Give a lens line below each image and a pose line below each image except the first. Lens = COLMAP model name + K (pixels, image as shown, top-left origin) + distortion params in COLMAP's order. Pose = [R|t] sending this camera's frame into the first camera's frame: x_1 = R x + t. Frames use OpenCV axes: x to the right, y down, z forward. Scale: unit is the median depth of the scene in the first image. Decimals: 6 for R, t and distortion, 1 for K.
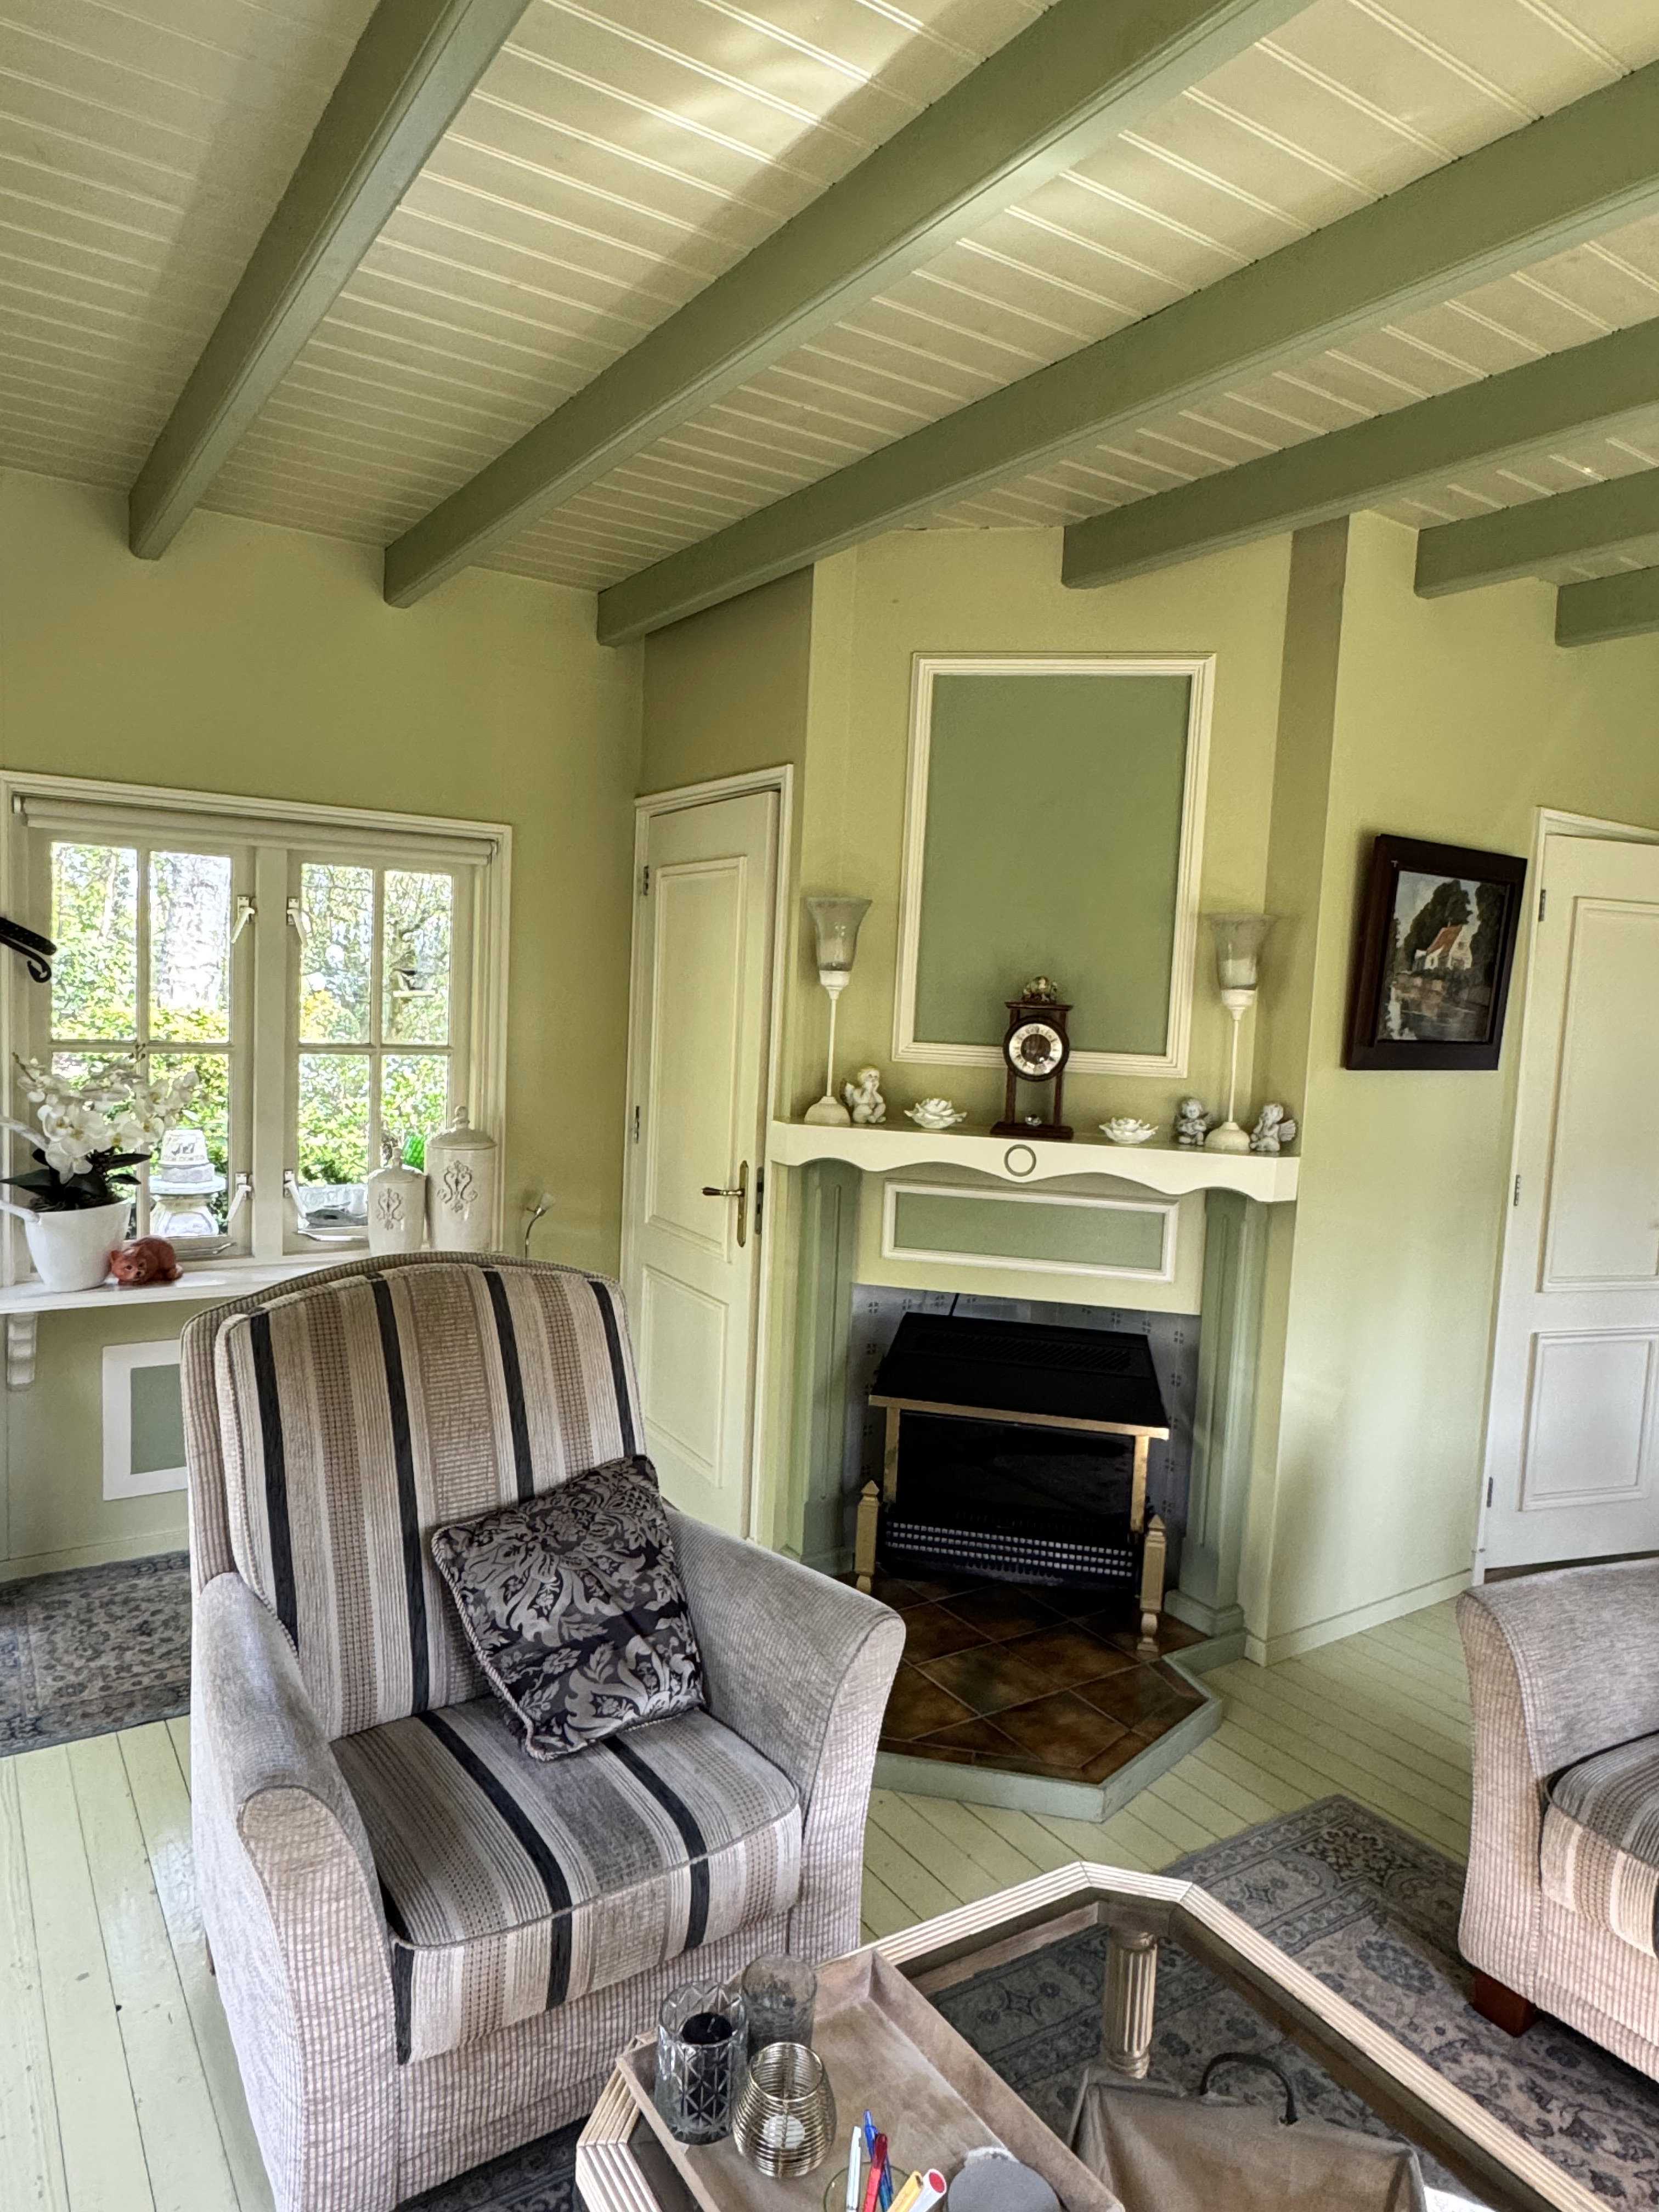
lens RADIAL K [[1373.6, 0, 831.3], [0, 1373.6, 1107.2], [0, 0, 1]] dist [-0.005443, 0.002209]
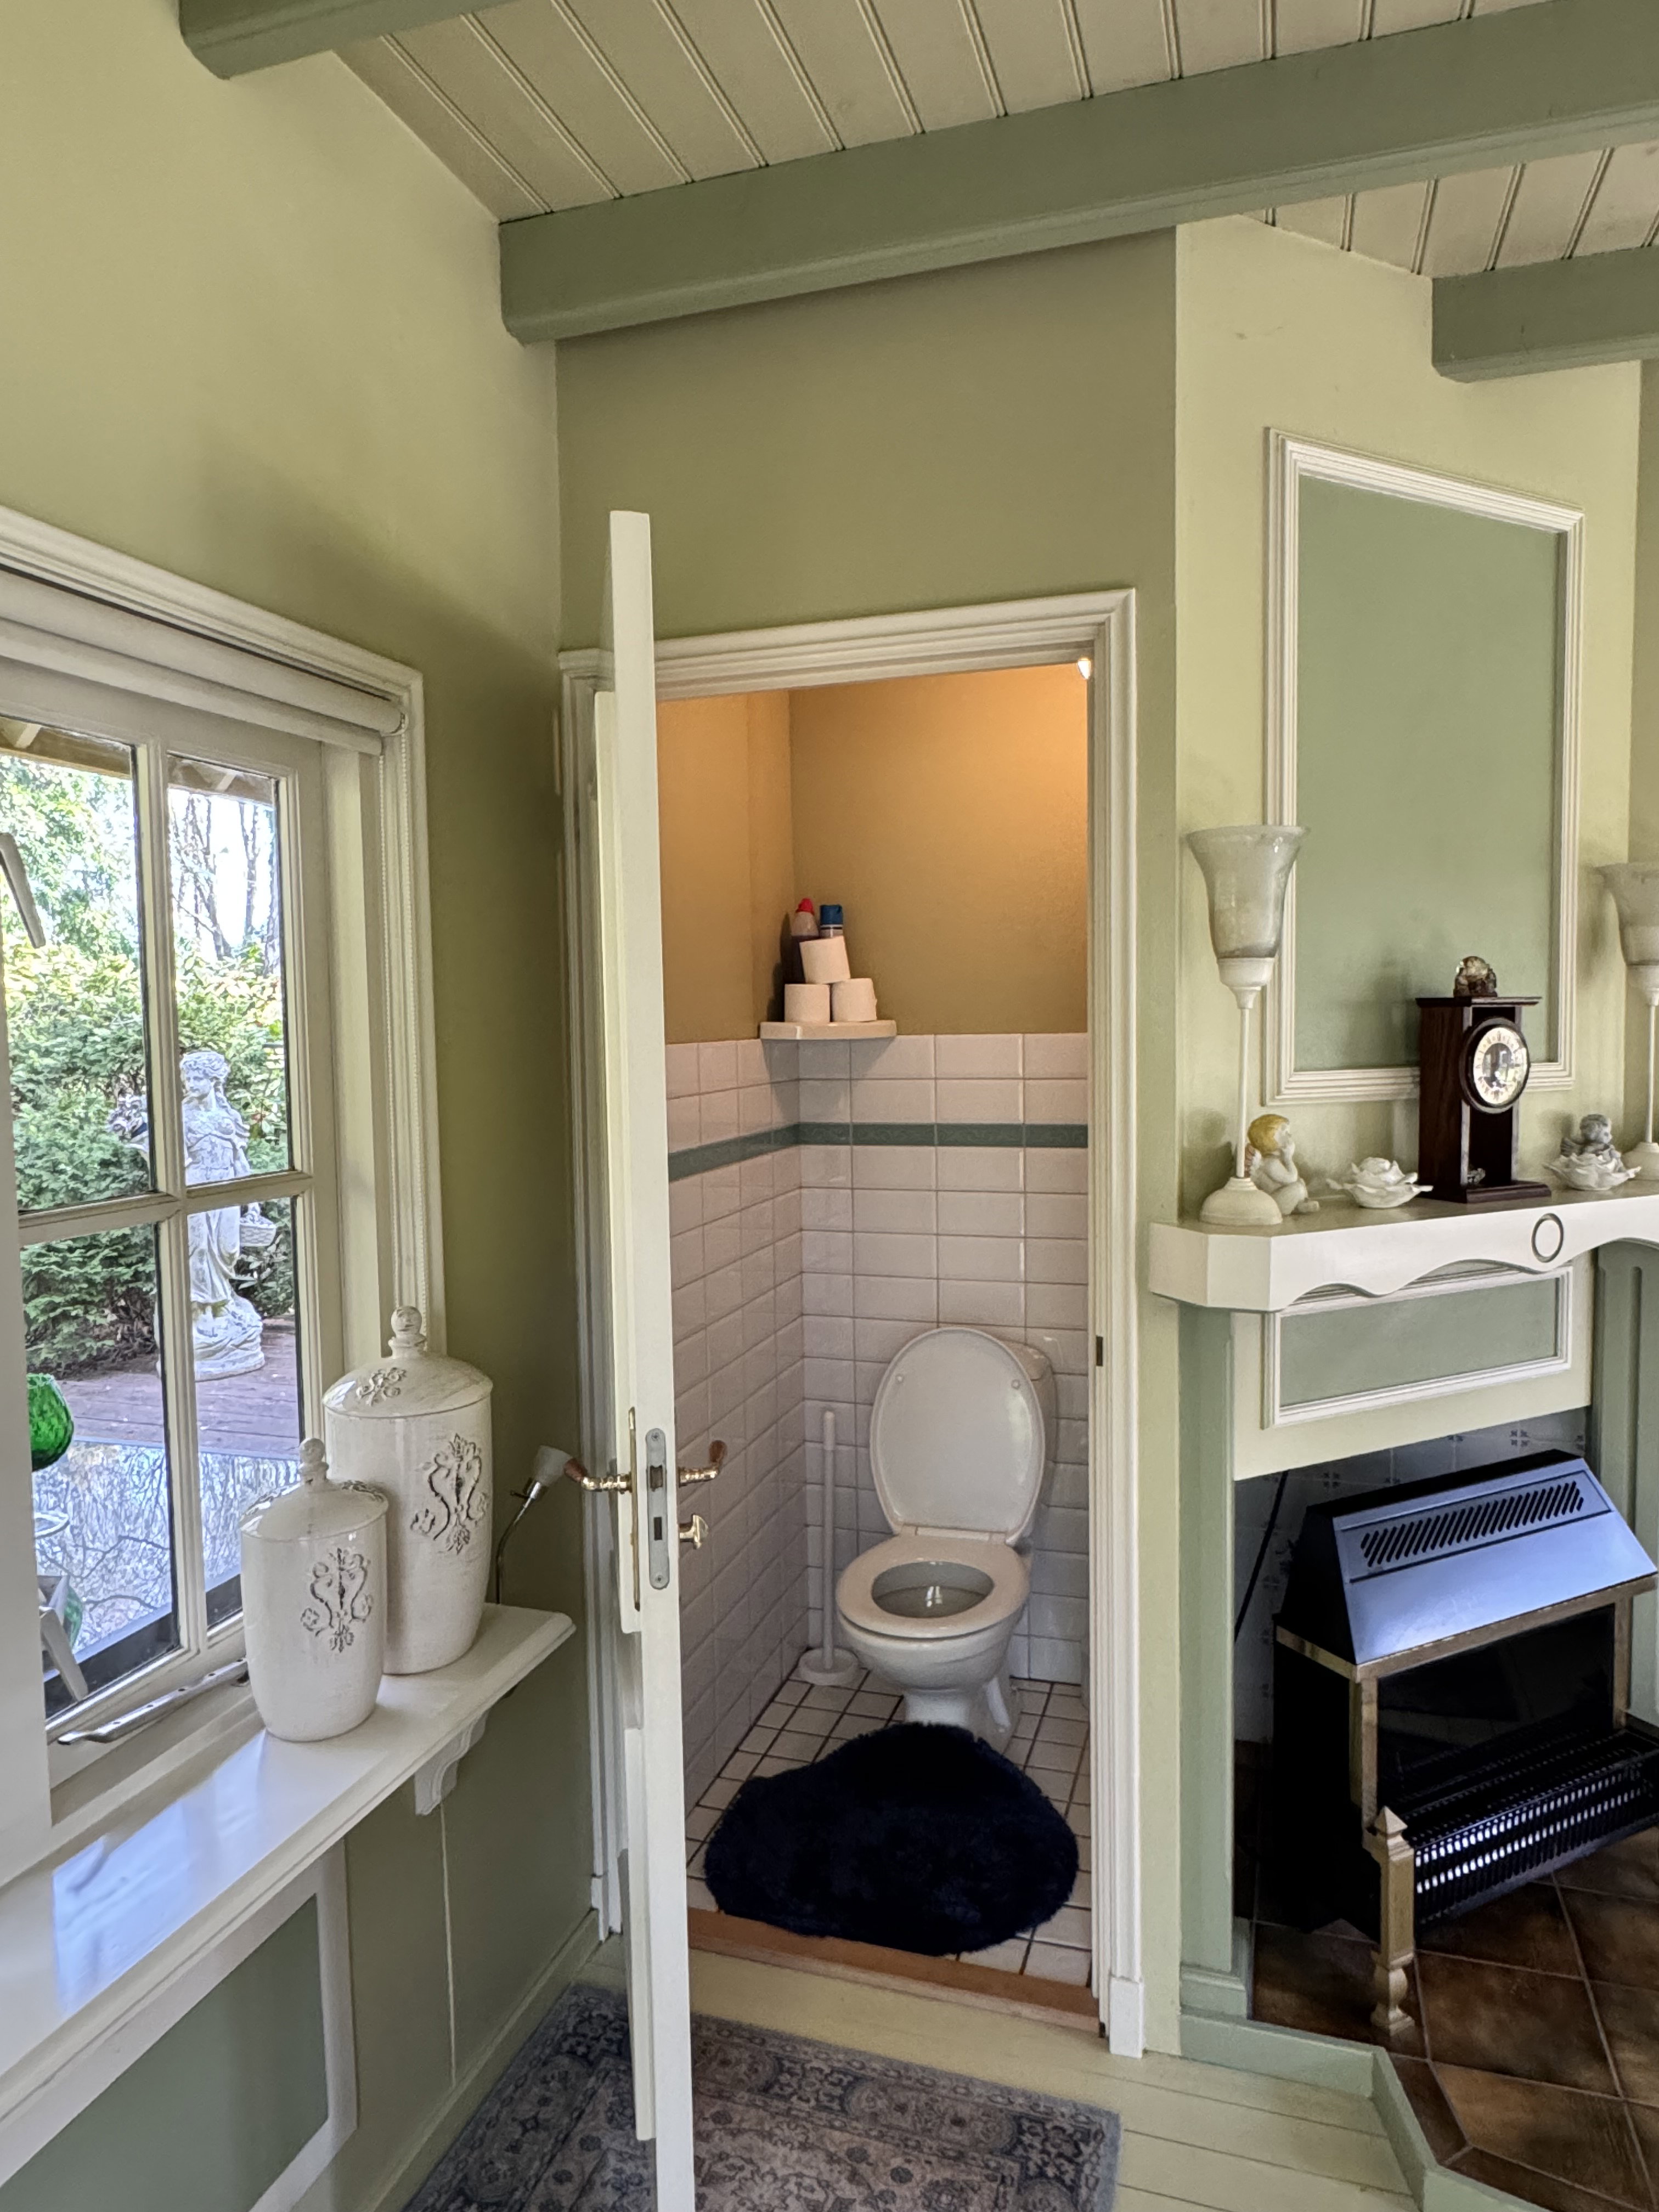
lens RADIAL K [[1378.9, 0, 834.8], [0, 1378.9, 1097.8], [0, 0, 1]] dist [-0.002060, 0.001477]
pose [[0.777752, -0.094559, 0.621418, -0.514561], [0.101658, 0.994527, 0.024102, -0.075903], [-0.620297, 0.044427, 0.783108, 0.685180]]
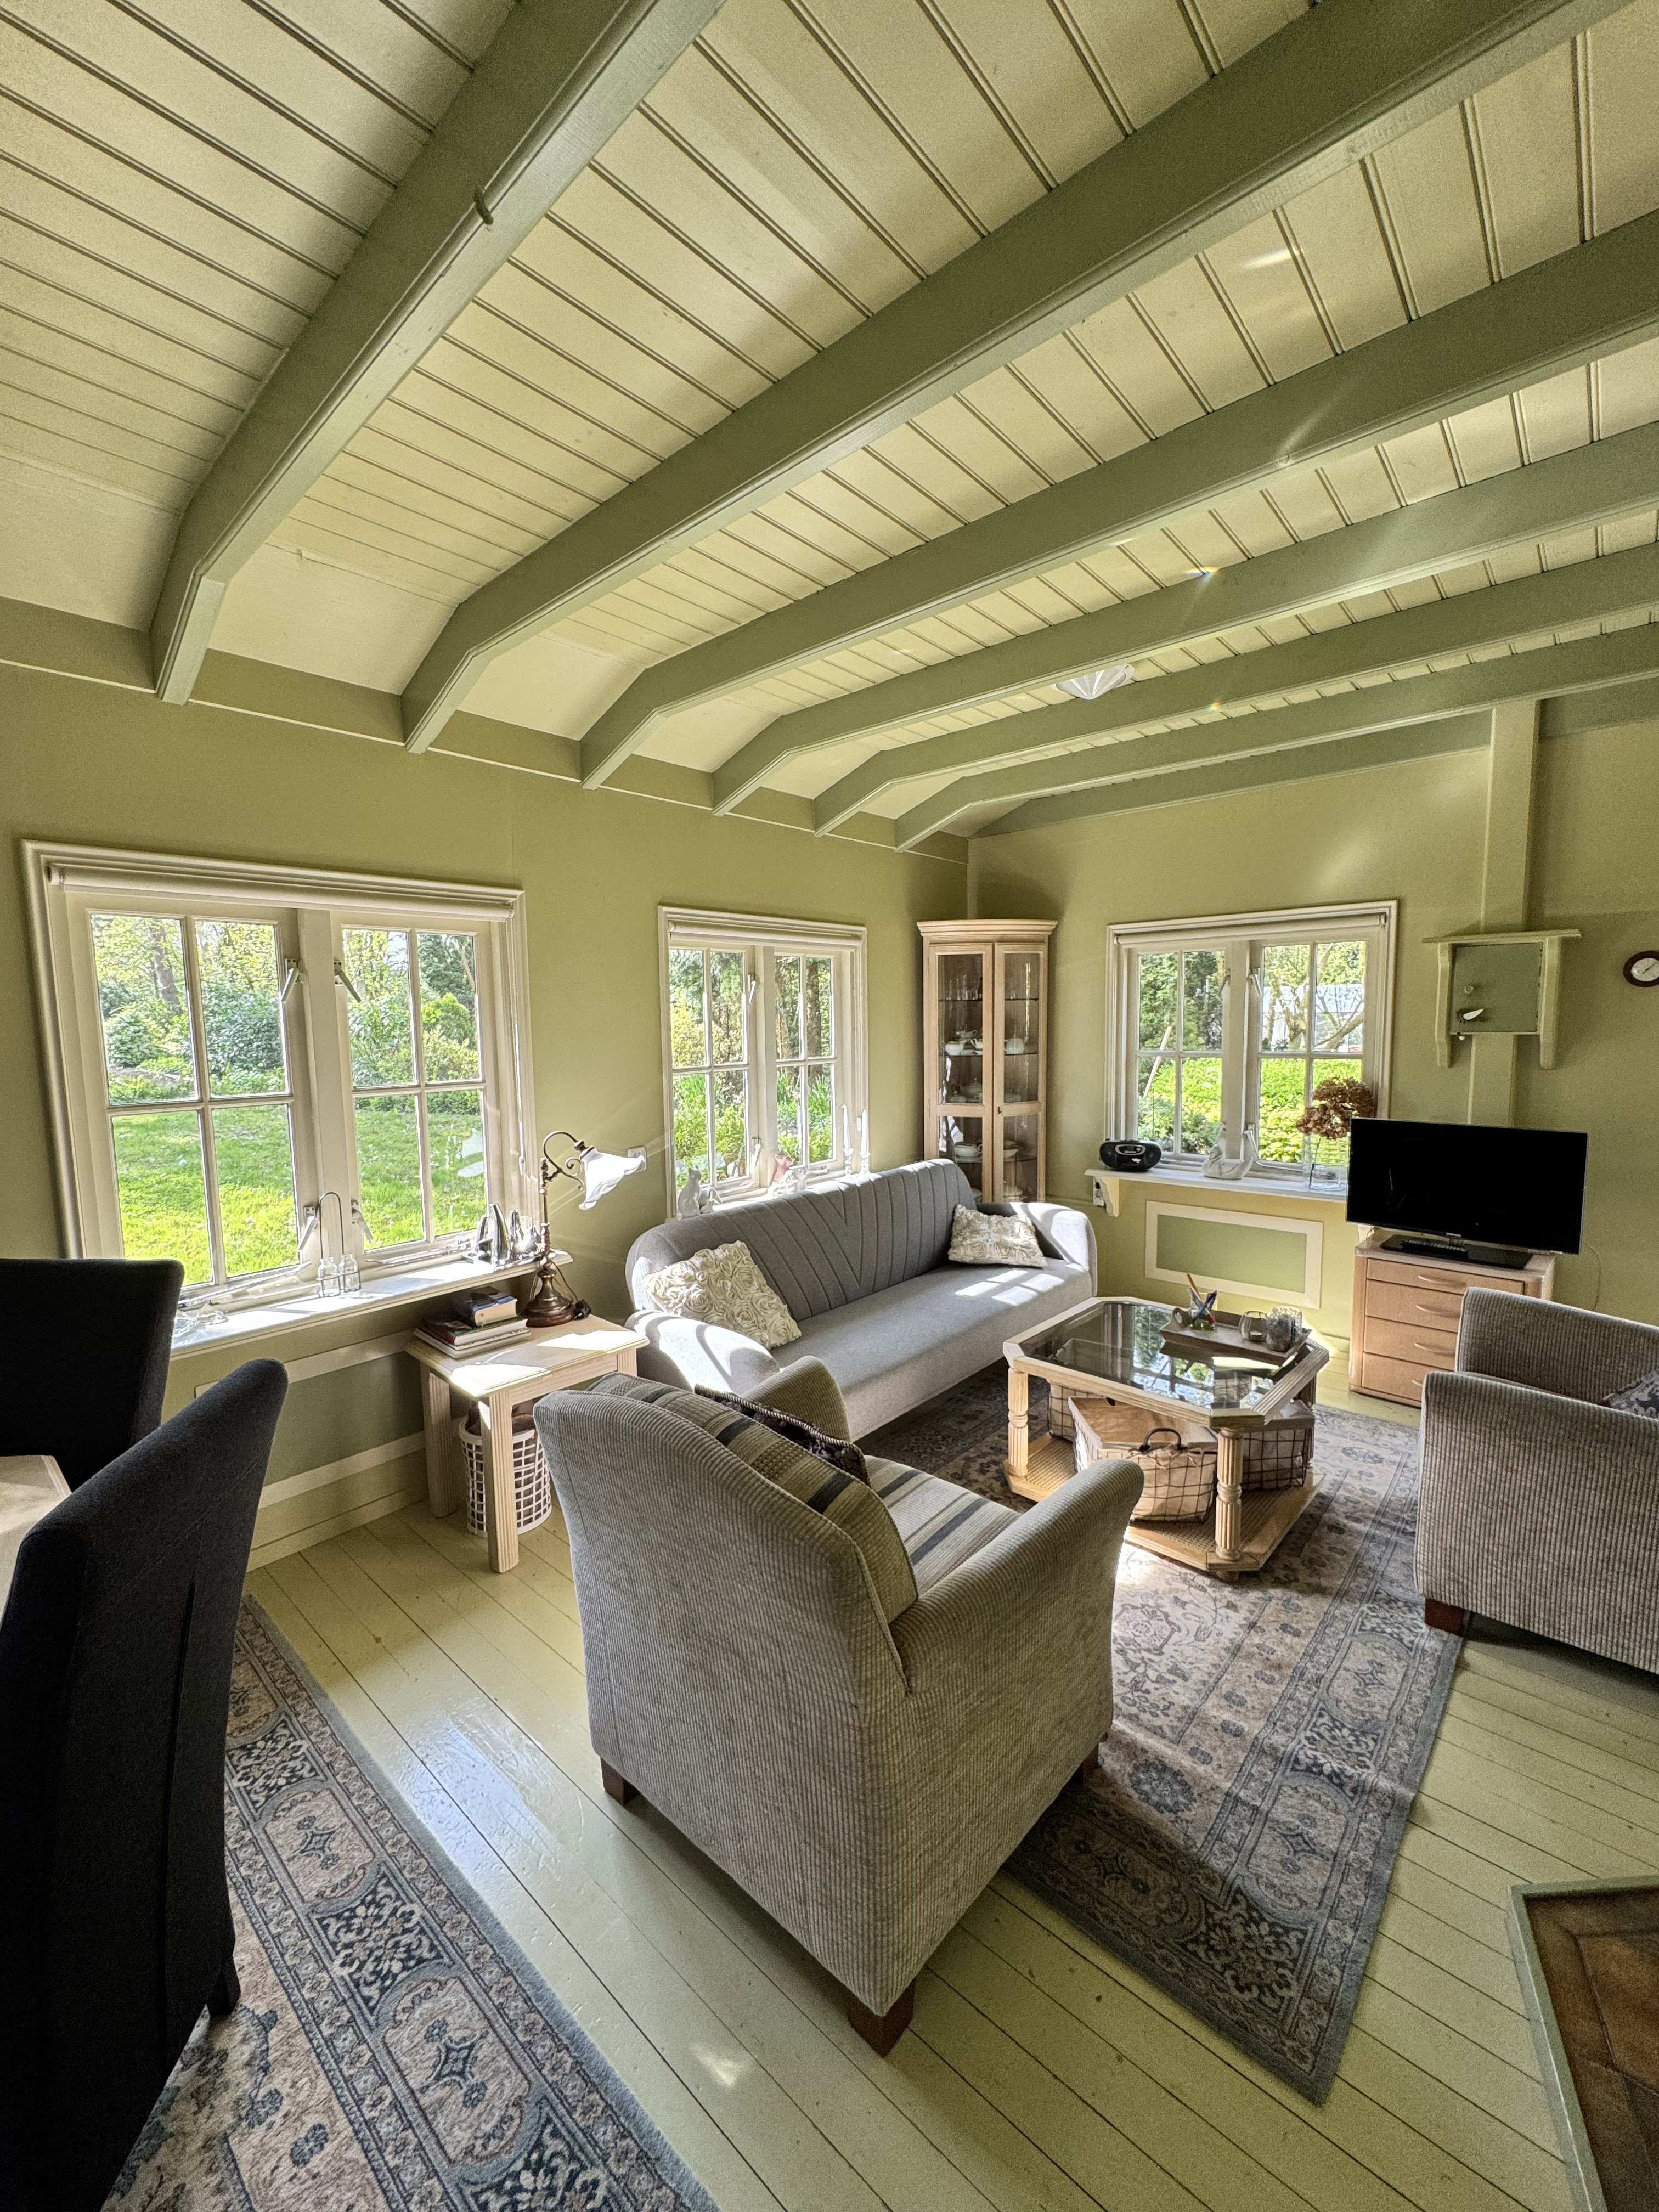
lens RADIAL K [[877.1, 0, 831.3], [0, 877.1, 1110.9], [0, 0, 1]] dist [-0.004996, 0.000663]
pose [[-0.966875, -0.000714, -0.255251, 0.615639], [-0.048002, 0.982662, 0.179083, -0.059334], [0.250697, 0.185403, -0.950146, 1.072353]]
